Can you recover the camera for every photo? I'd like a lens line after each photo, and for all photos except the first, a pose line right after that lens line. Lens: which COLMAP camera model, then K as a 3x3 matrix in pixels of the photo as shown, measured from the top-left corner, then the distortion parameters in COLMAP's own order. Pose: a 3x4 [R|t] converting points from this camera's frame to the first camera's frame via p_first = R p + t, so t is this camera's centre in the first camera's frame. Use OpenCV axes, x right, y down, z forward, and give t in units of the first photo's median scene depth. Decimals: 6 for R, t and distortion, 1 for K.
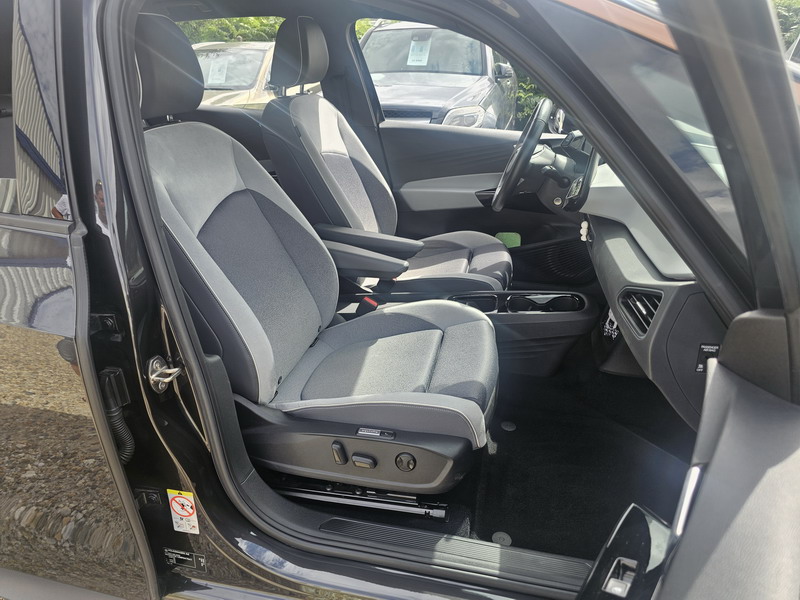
lens RADIAL K [[539.2, 0, 410.1], [0, 539.2, 298.8], [0, 0, 1]] dist [0.034245, -0.023497]
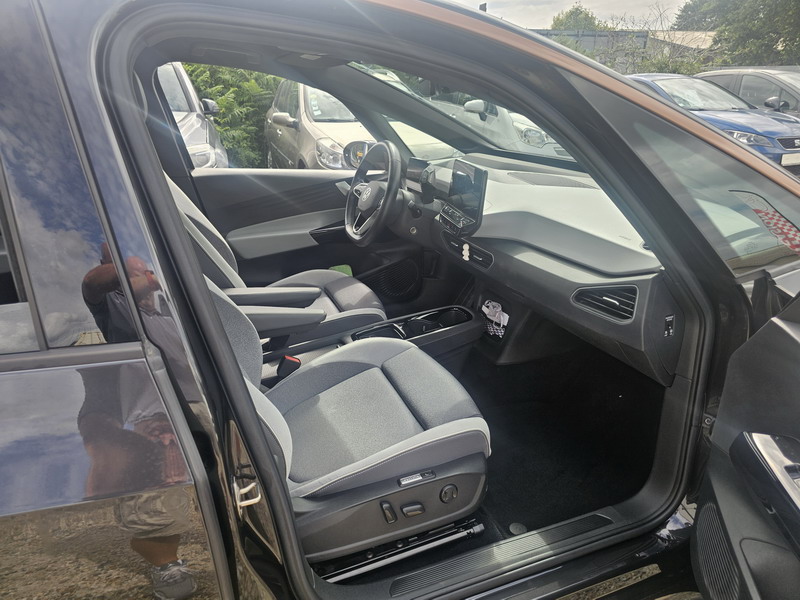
lens RADIAL K [[539.2, 0, 410.1], [0, 539.2, 298.8], [0, 0, 1]] dist [0.034245, -0.023497]
pose [[0.825815, -0.198674, 0.527786, -0.409691], [0.224069, 0.974438, 0.016212, -0.072477], [-0.517515, 0.104873, 0.849223, 0.085276]]
